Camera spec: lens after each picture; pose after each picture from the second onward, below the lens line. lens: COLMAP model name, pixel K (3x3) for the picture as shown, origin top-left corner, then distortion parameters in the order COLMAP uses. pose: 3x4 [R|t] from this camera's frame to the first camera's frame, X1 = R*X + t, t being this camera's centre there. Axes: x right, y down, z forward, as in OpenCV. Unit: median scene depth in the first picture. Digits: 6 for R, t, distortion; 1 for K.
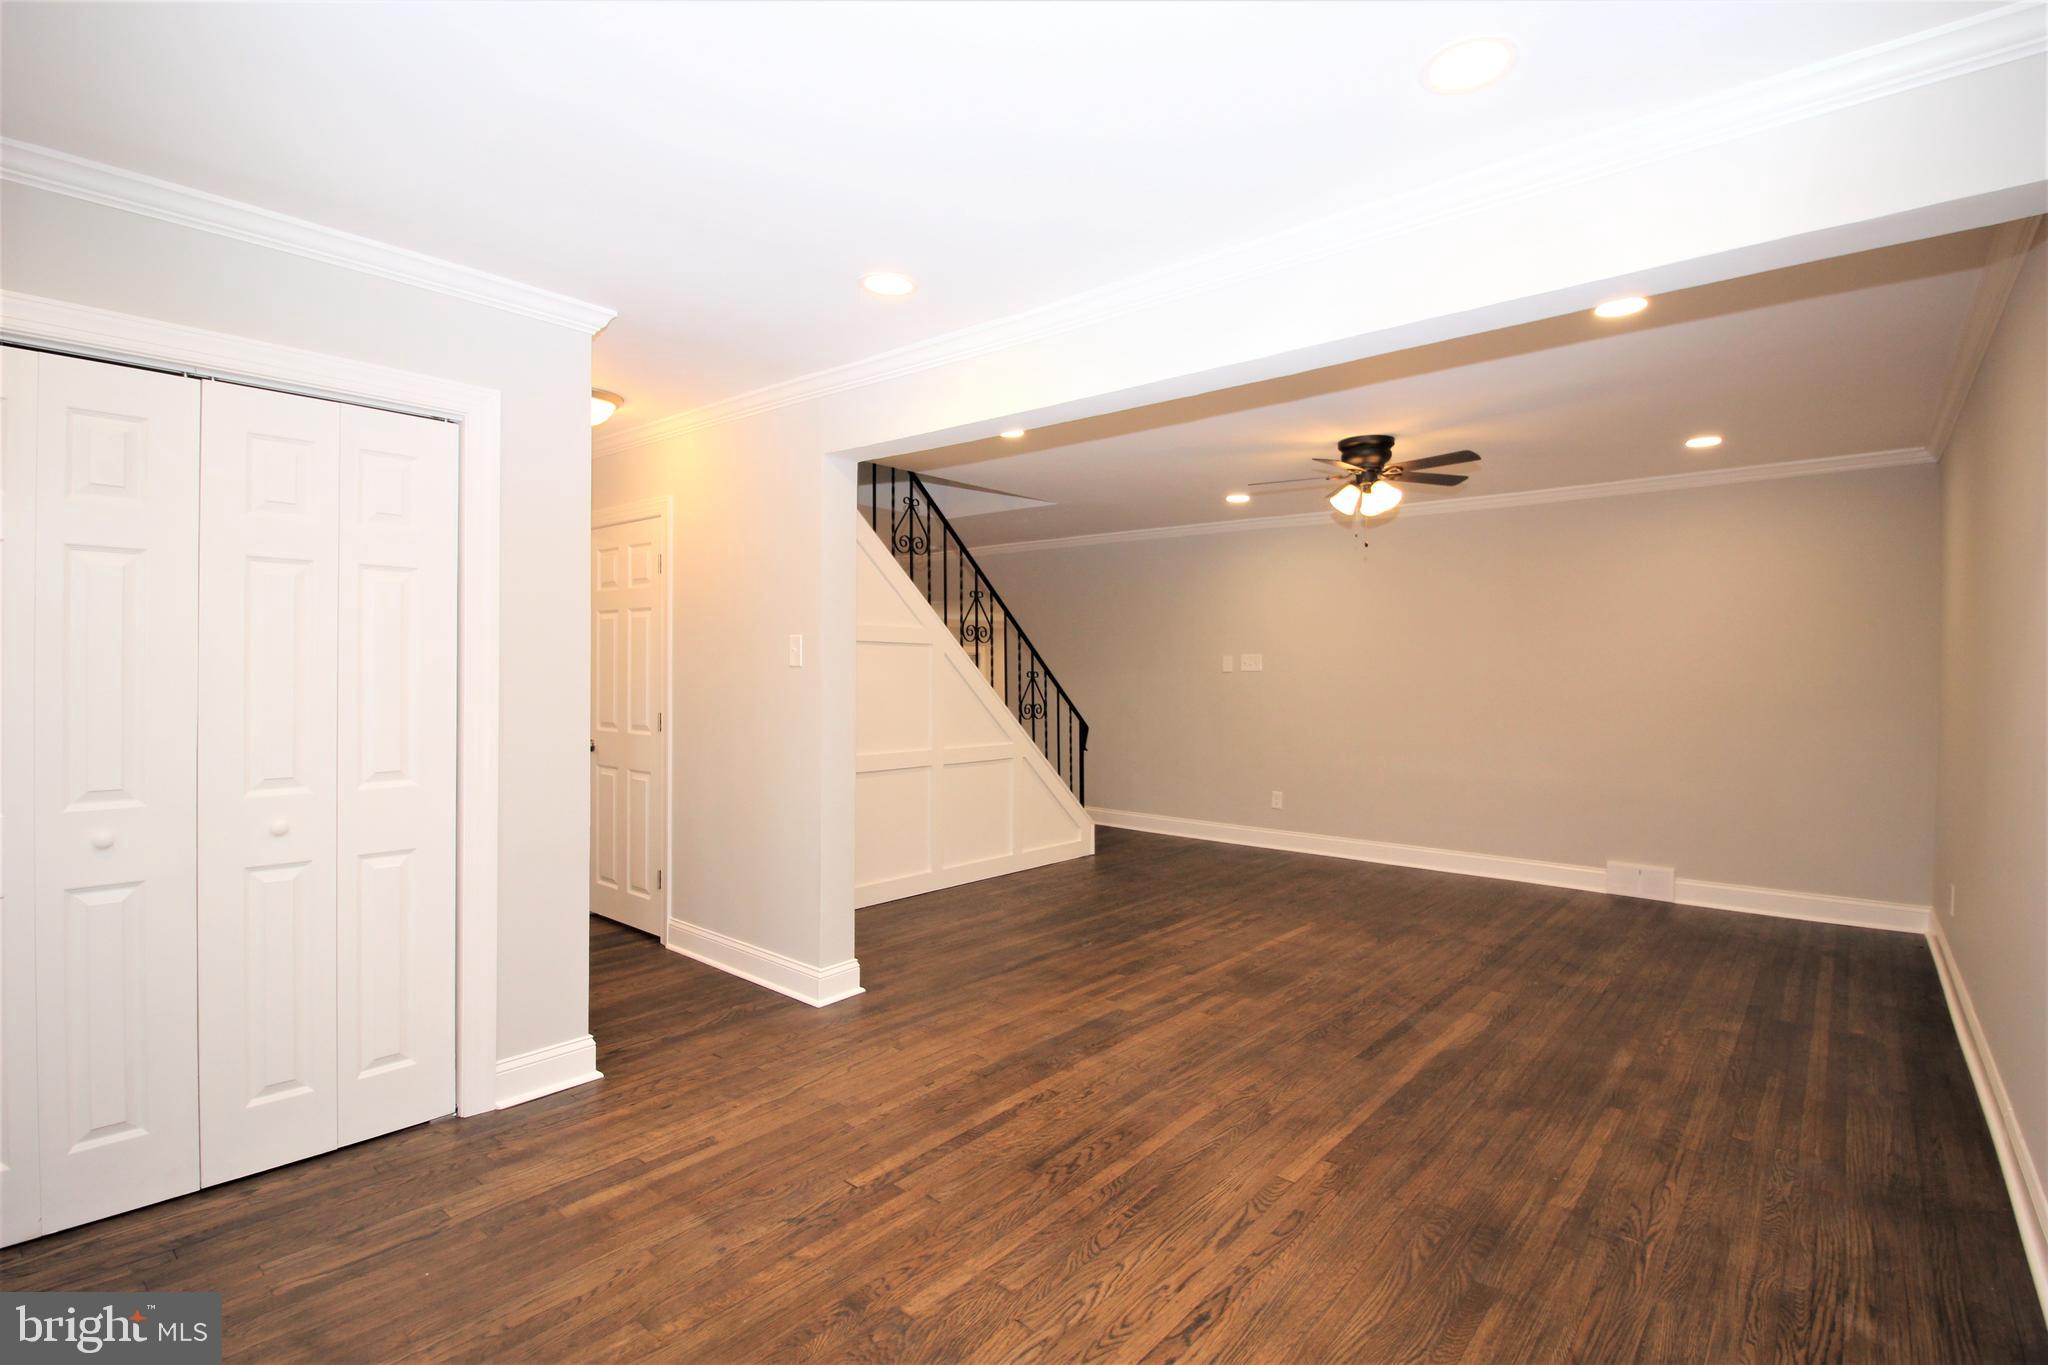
lens RADIAL K [[970.0, 0, 1024.0], [0, 970.0, 682.5], [0, 0, 1]] dist [0.001608, -0.013326]
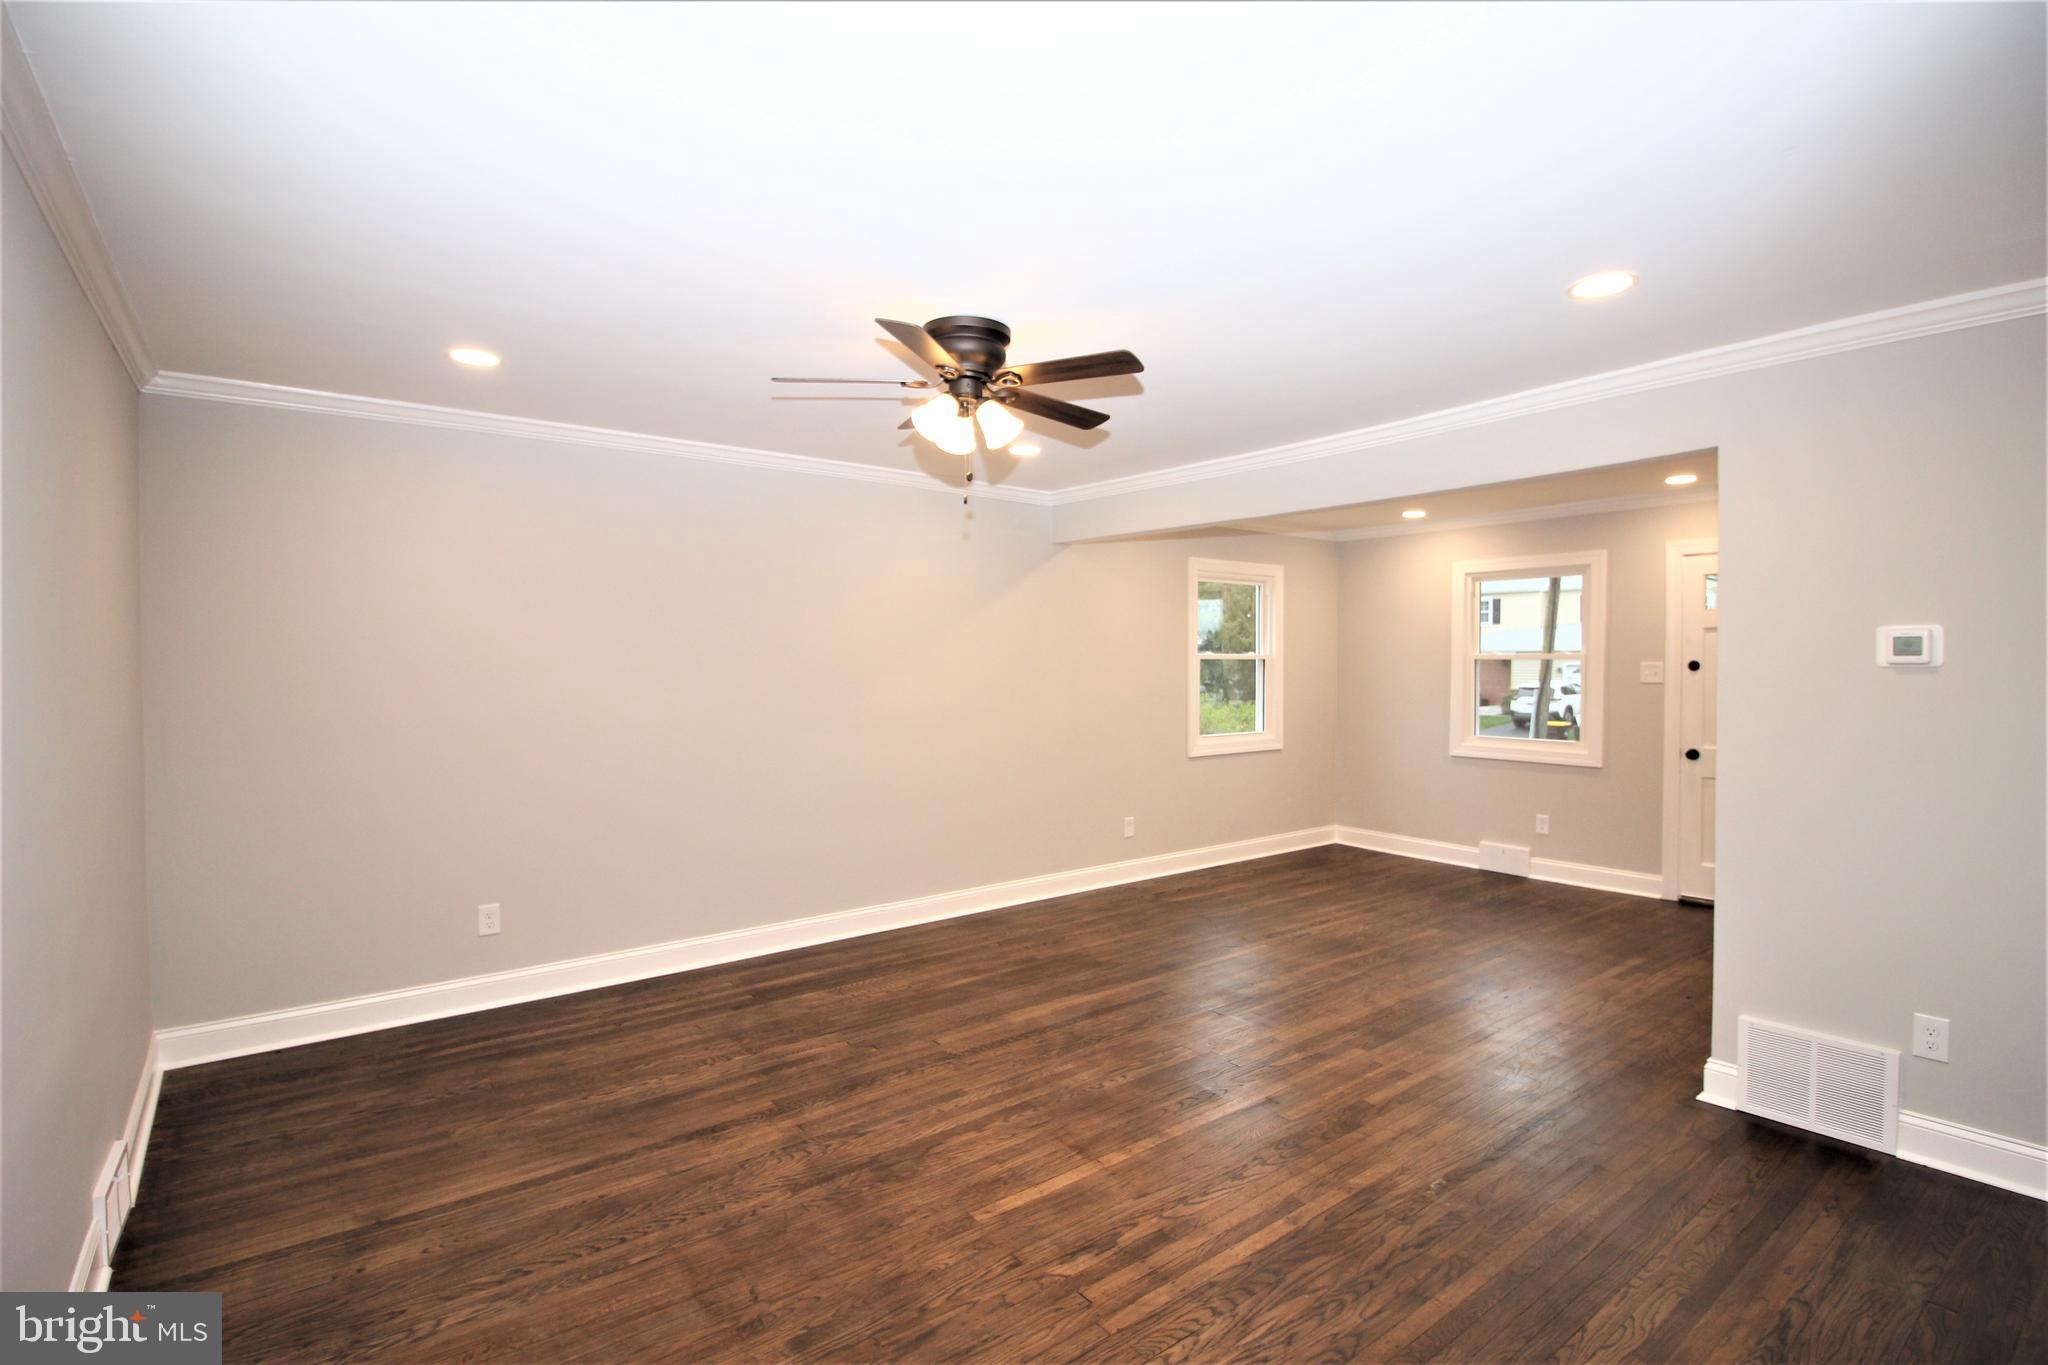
lens RADIAL K [[961.5, 0, 1031.7], [0, 961.5, 676.8], [0, 0, 1]] dist [0.000494, -0.011835]
pose [[-0.980116, -0.009743, 0.198184, 0.269403], [-0.003641, 0.999509, 0.031129, -0.068961], [-0.198390, 0.029789, -0.979670, 2.244068]]
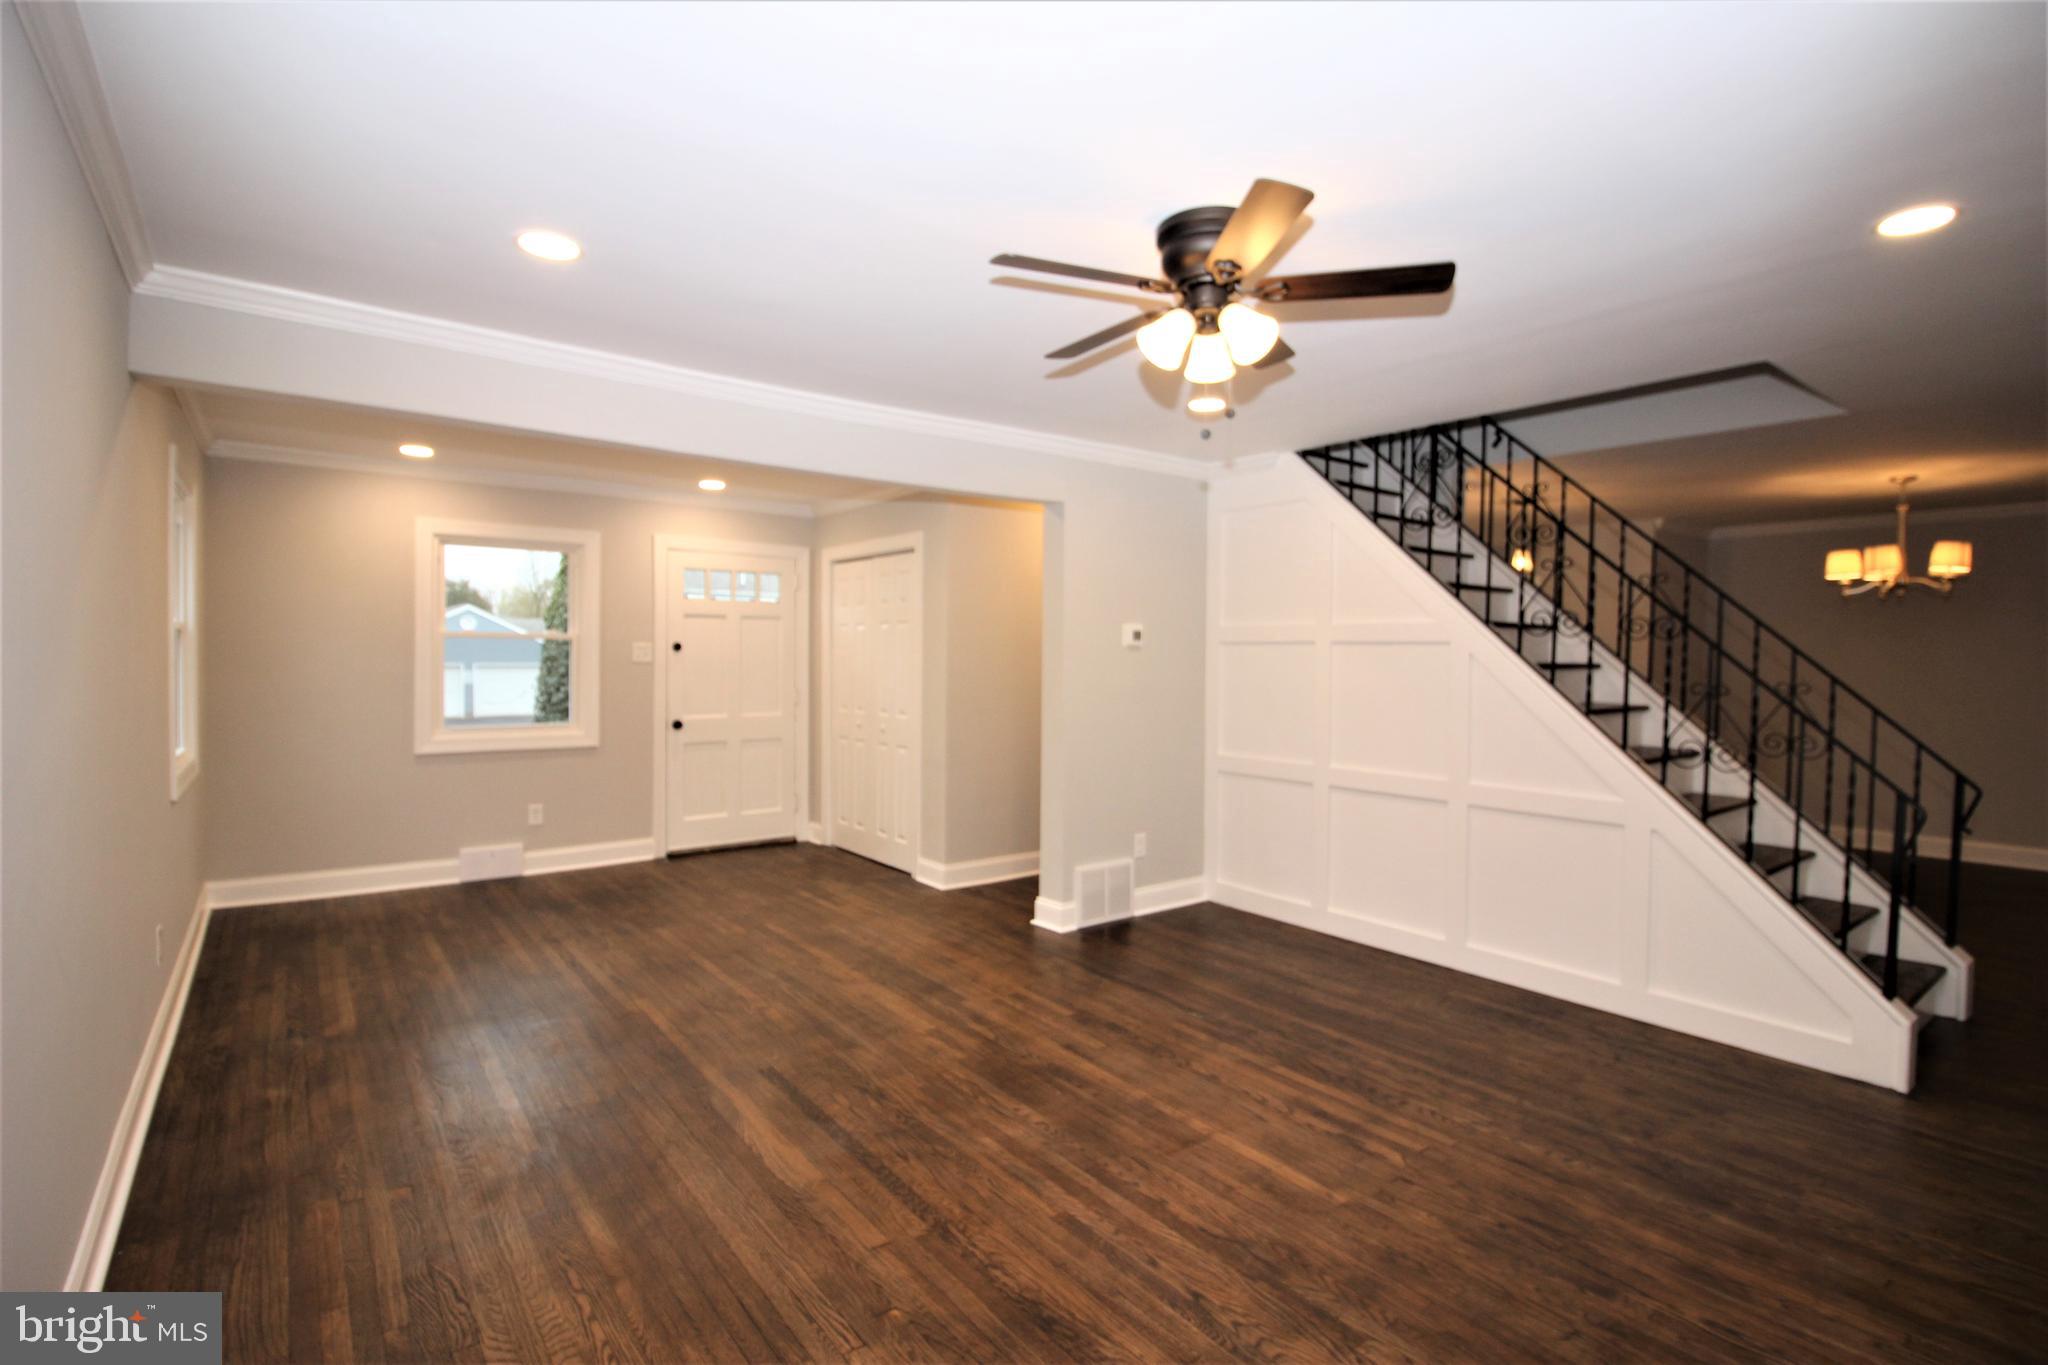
lens RADIAL K [[961.5, 0, 1031.7], [0, 961.5, 676.8], [0, 0, 1]] dist [0.000494, -0.011835]
pose [[-0.206348, 0.012460, -0.978399, 1.222342], [-0.023787, 0.999560, 0.017746, -0.030402], [0.978190, 0.026935, -0.205961, 1.433436]]
